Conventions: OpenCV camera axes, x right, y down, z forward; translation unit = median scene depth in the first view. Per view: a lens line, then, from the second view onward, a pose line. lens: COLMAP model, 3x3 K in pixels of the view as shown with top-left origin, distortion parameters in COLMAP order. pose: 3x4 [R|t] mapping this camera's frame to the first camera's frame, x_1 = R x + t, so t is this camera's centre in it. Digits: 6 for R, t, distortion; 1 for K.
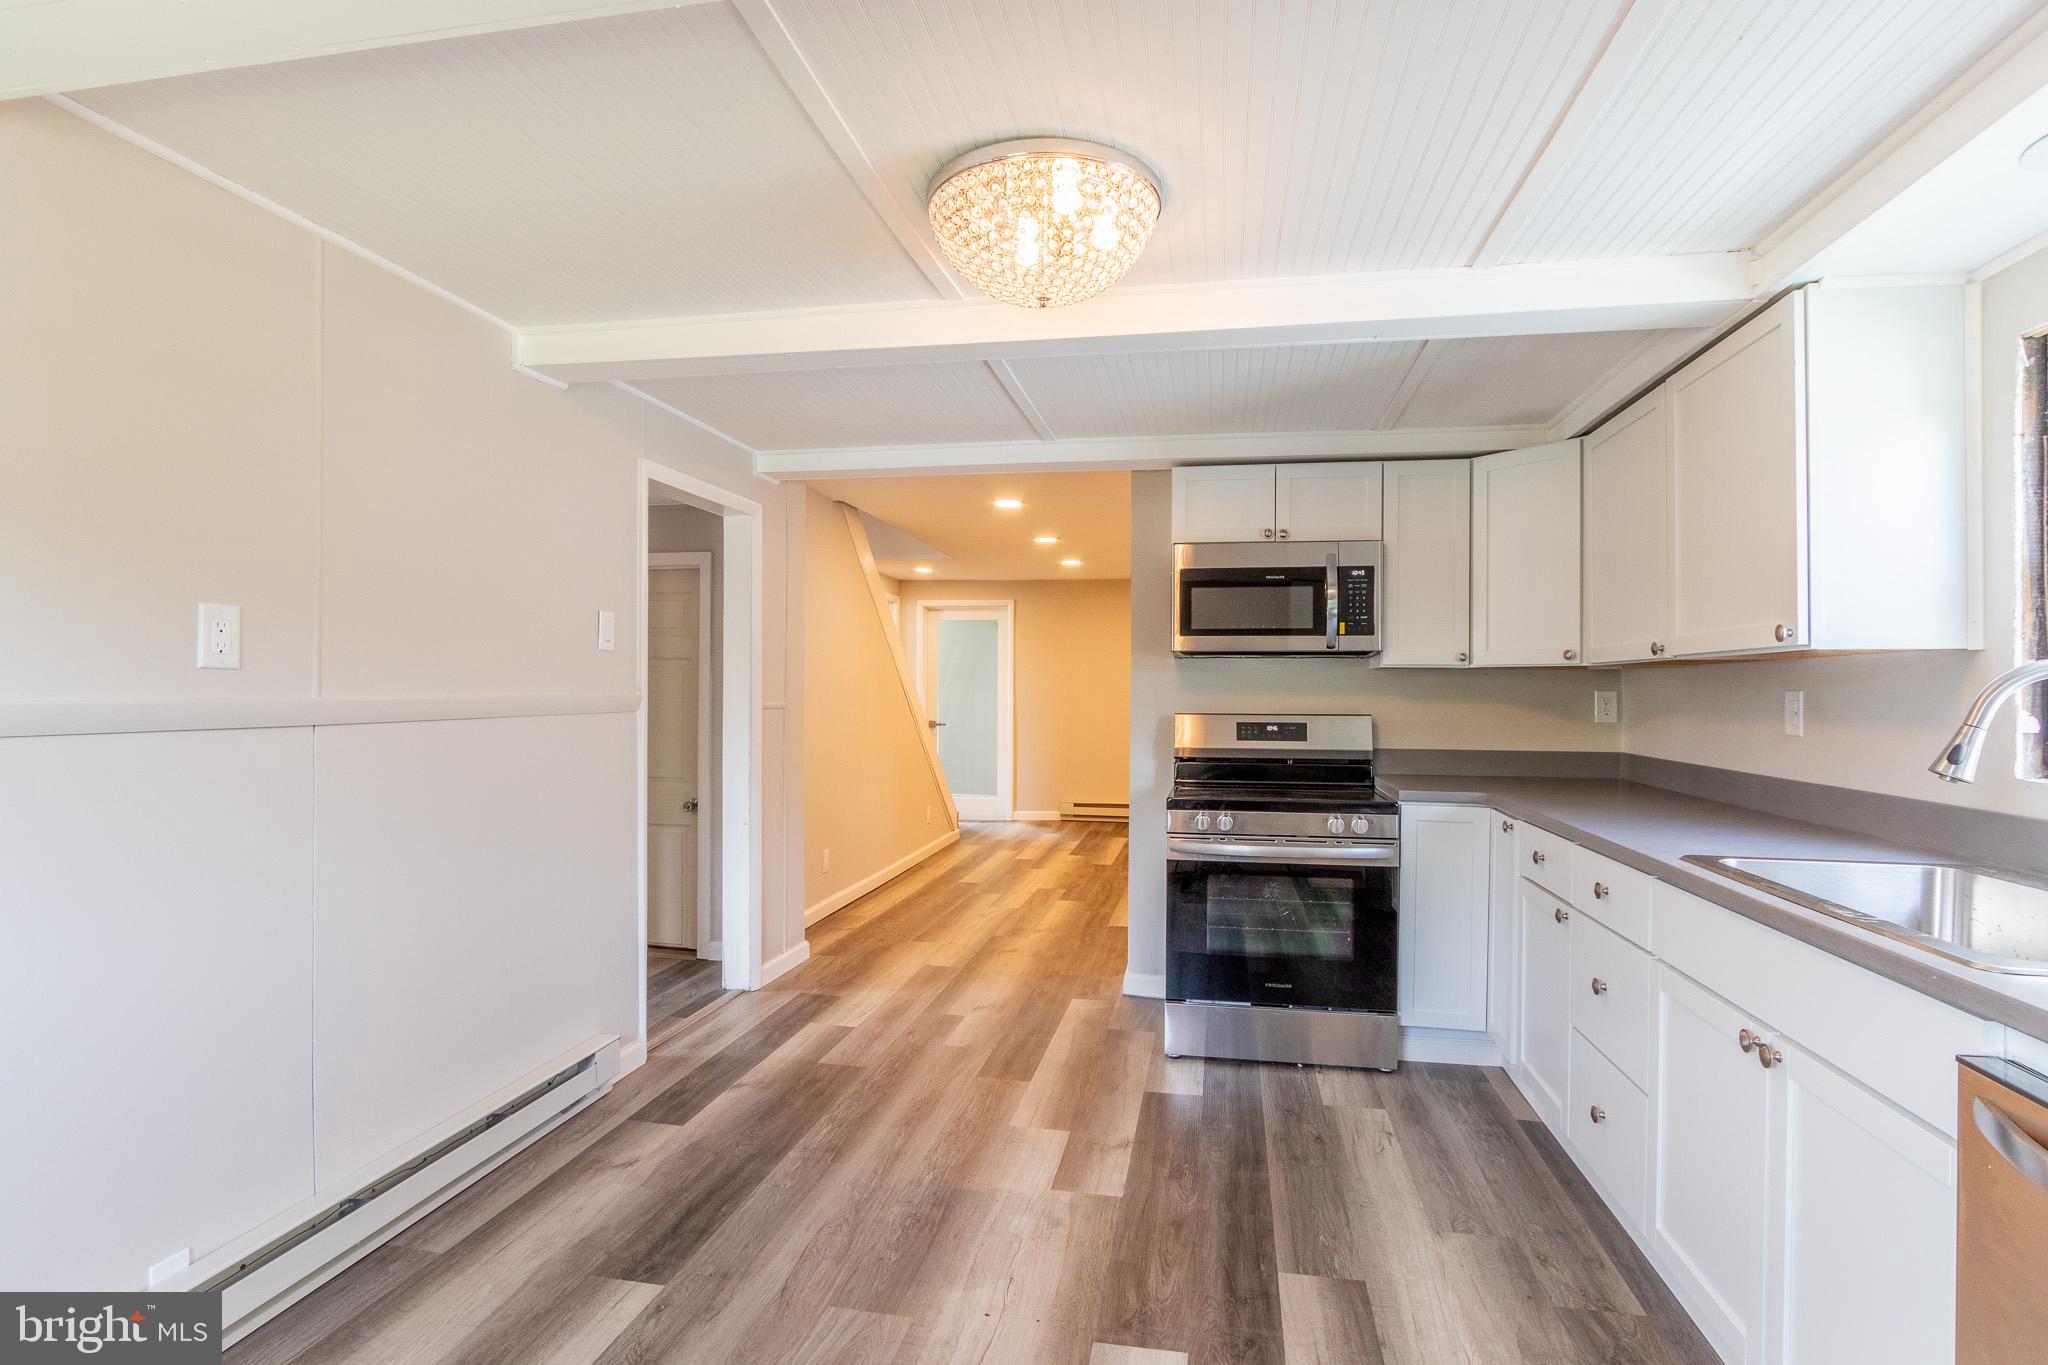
lens RADIAL K [[1009.7, 0, 1024.0], [0, 1009.7, 682.5], [0, 0, 1]] dist [0.001748, 0.000027]
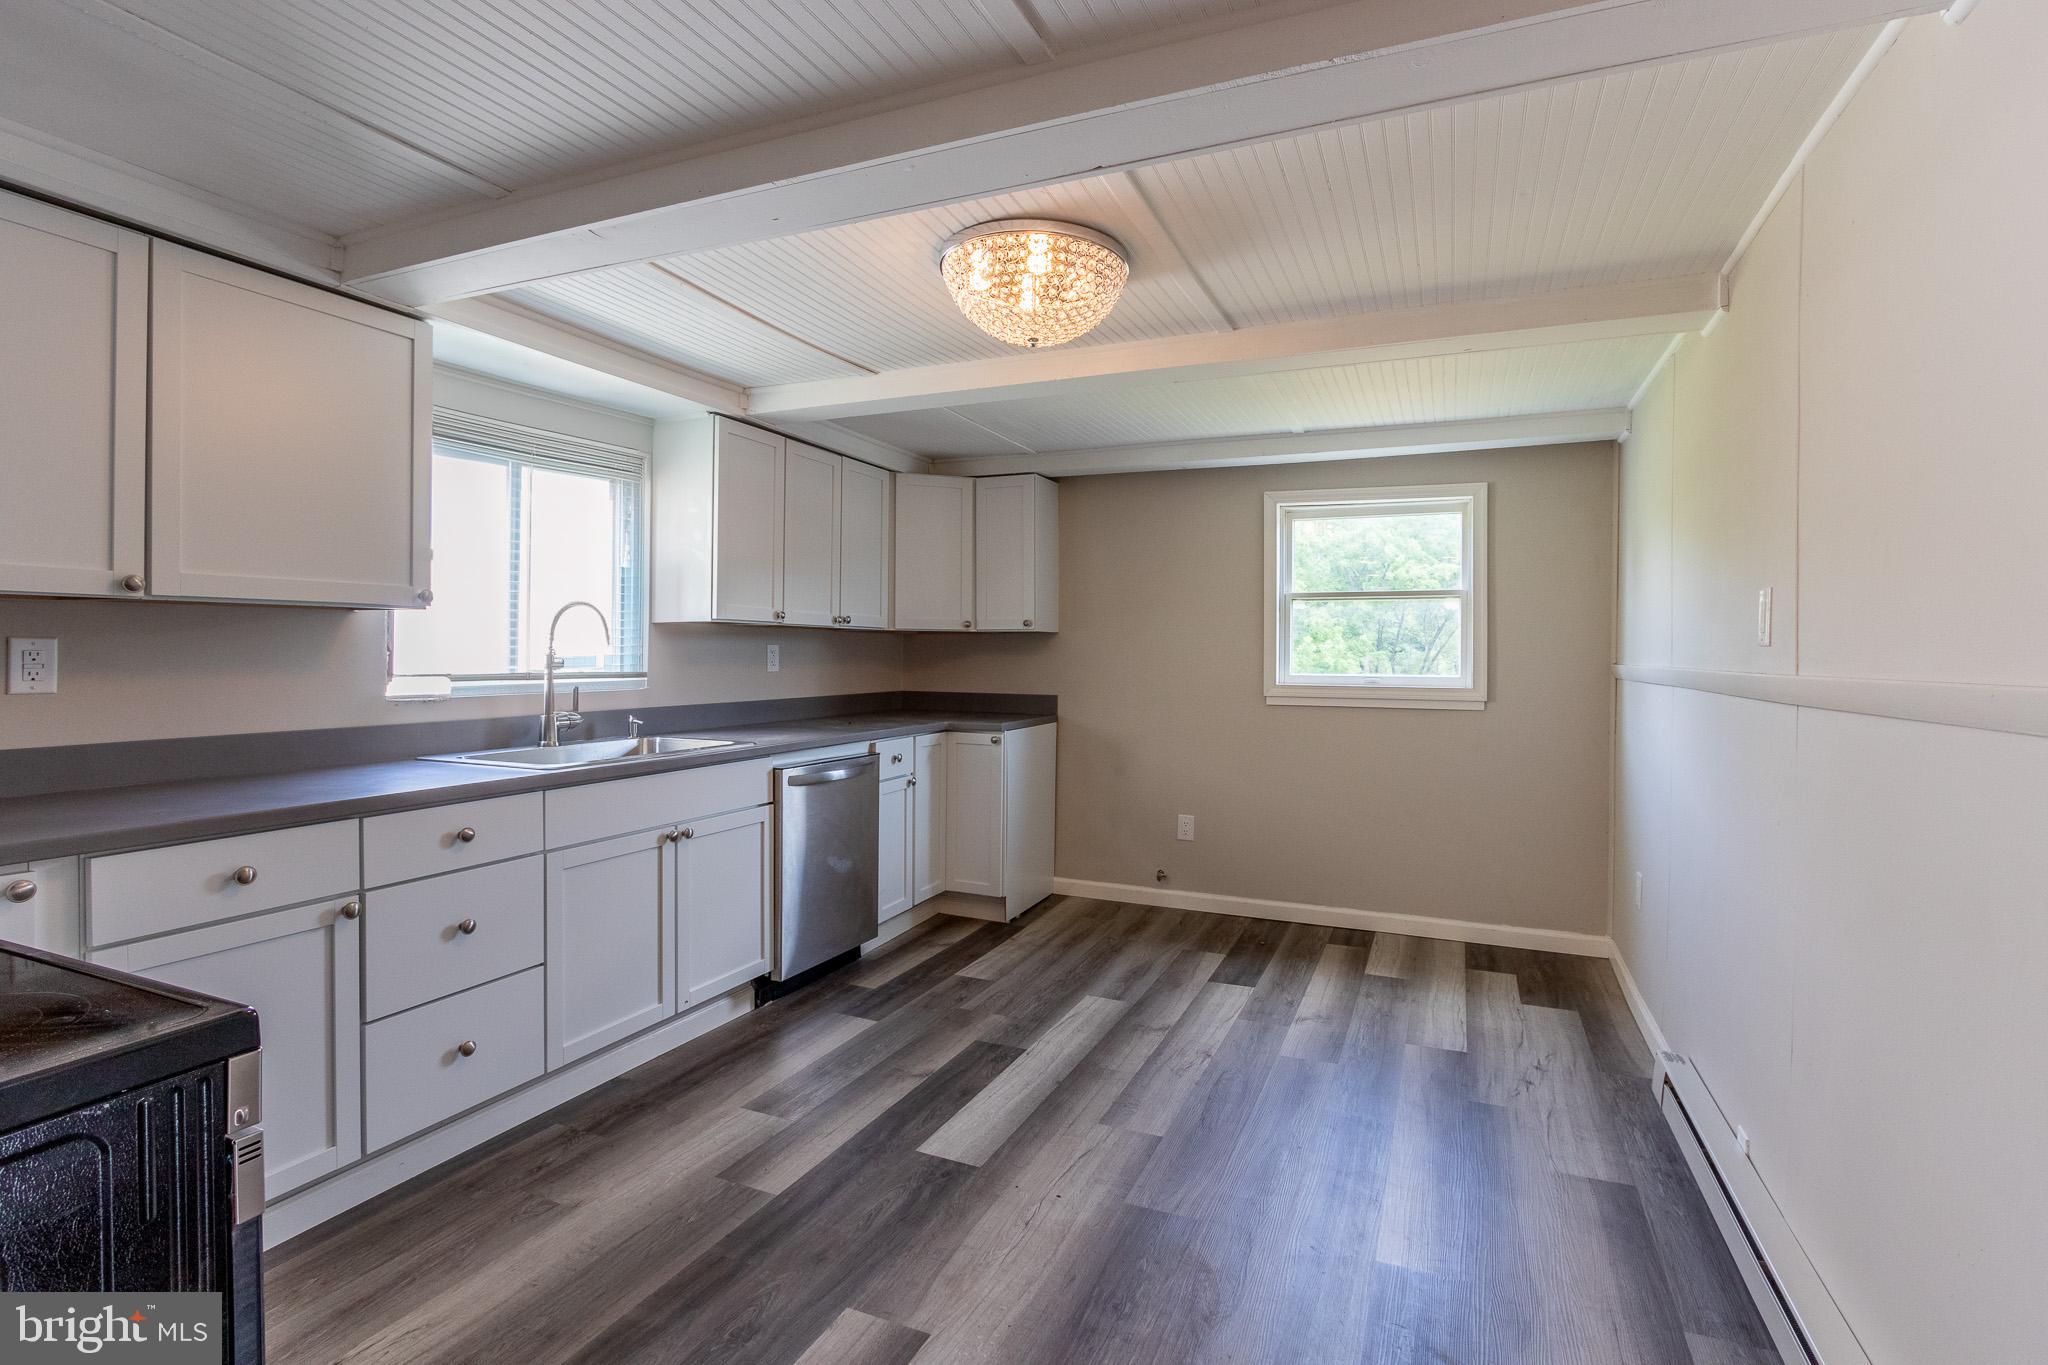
lens RADIAL K [[945.8, 0, 958.9], [0, 945.8, 660.4], [0, 0, 1]] dist [-0.035751, 0.000184]
pose [[-0.958348, -0.017738, 0.285051, -0.182070], [-0.016964, 0.999843, 0.005185, 0.010198], [-0.285098, 0.000133, -0.958498, 1.698650]]
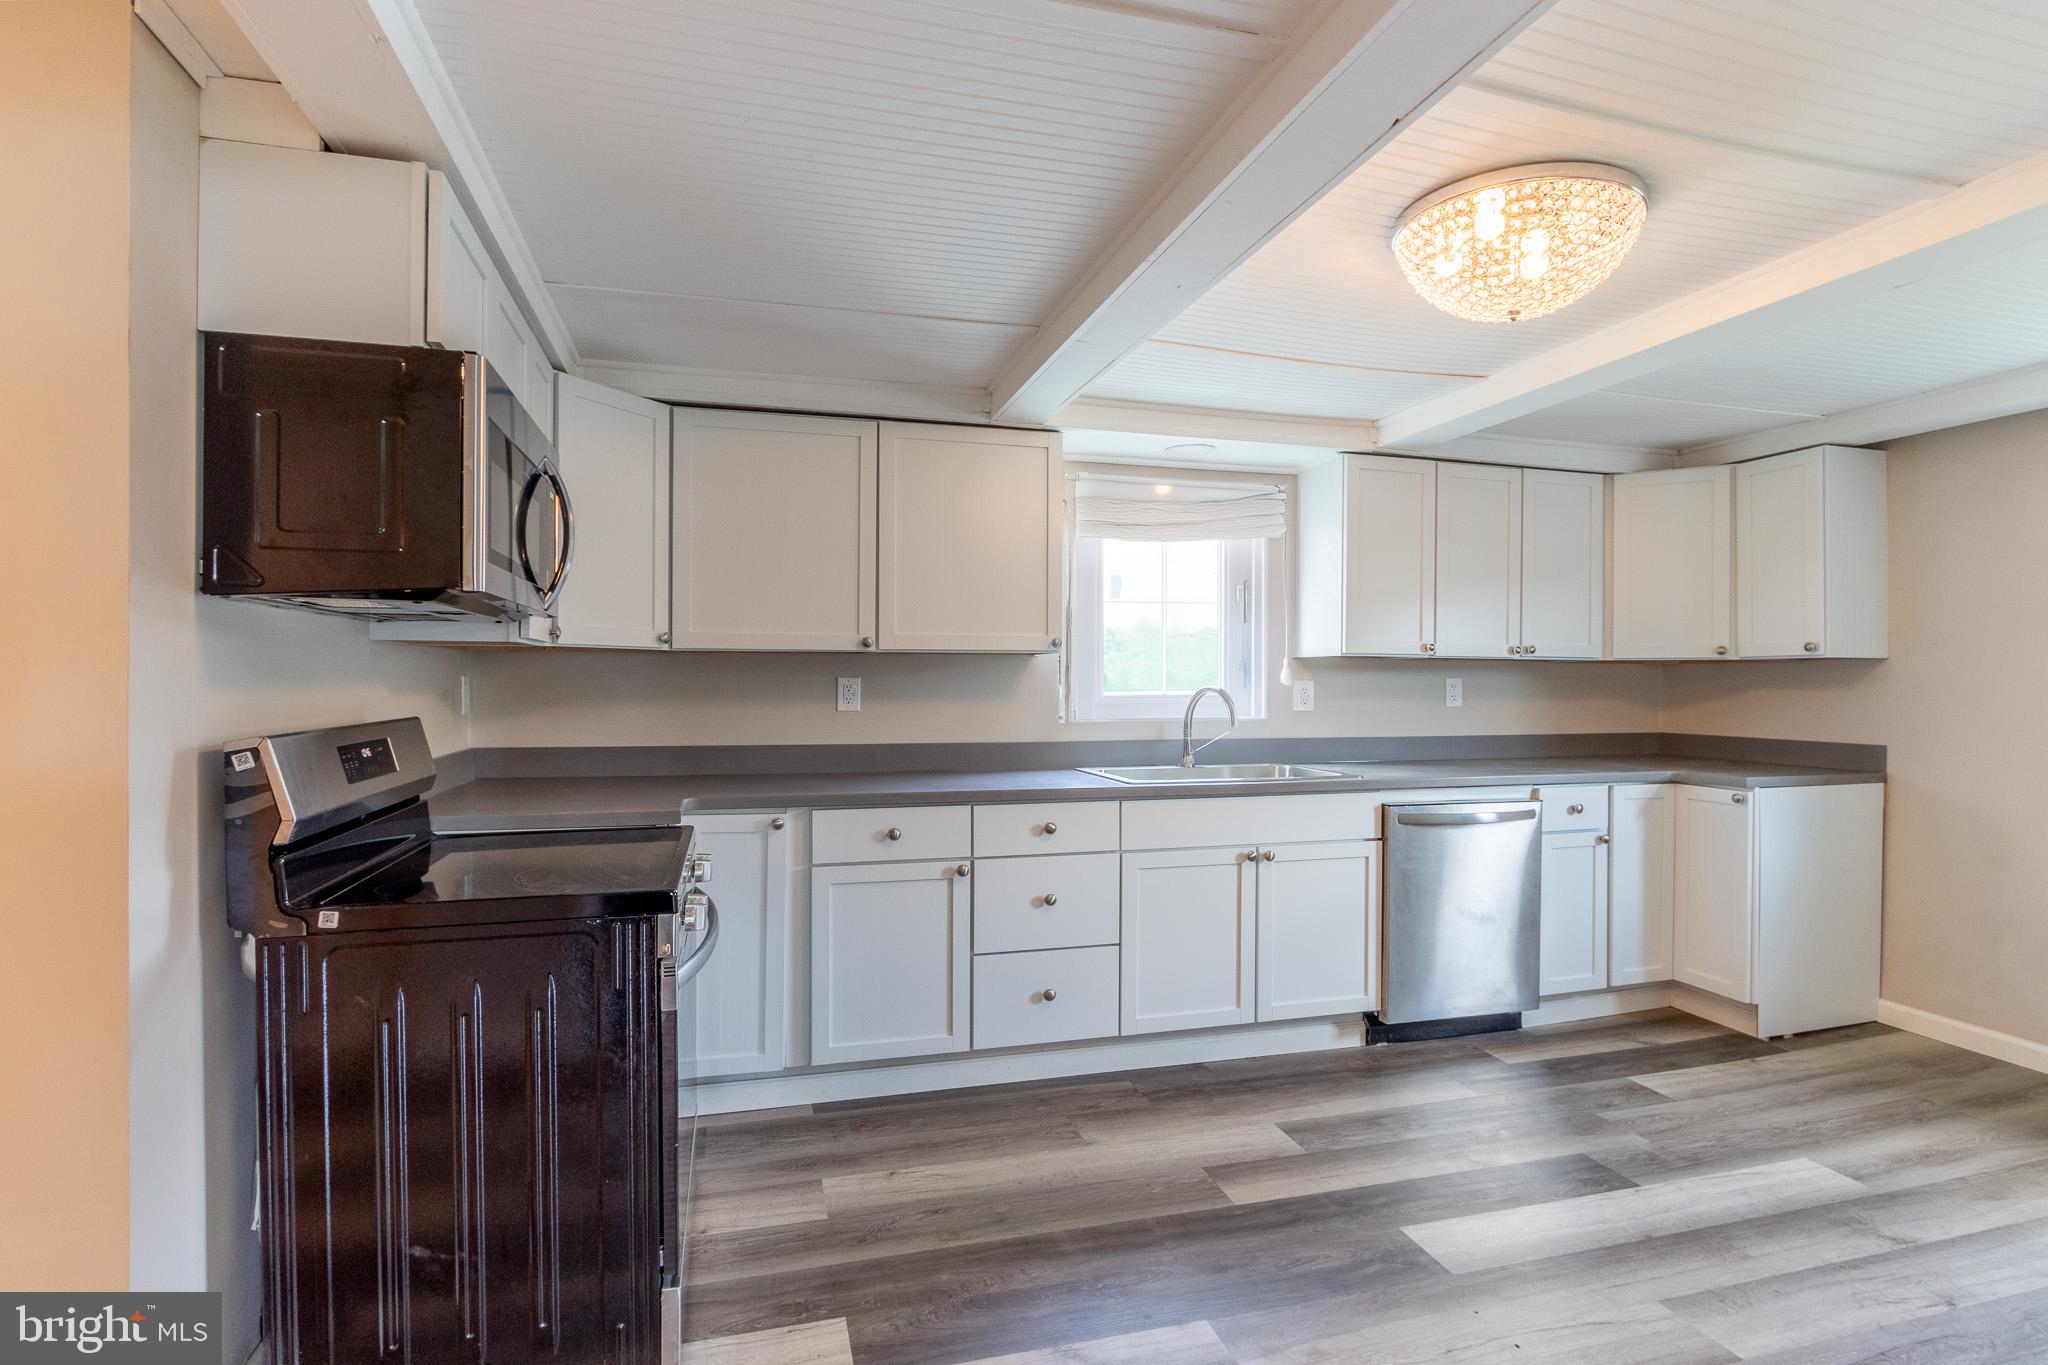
lens RADIAL K [[911.4, 0, 1024.0], [0, 911.4, 682.5], [0, 0, 1]] dist [-0.039142, 0.005893]
pose [[-0.413283, -0.012532, 0.910517, -0.492425], [-0.013160, 0.999883, 0.007789, 0.001701], [-0.910508, -0.008764, -0.413399, 1.464752]]
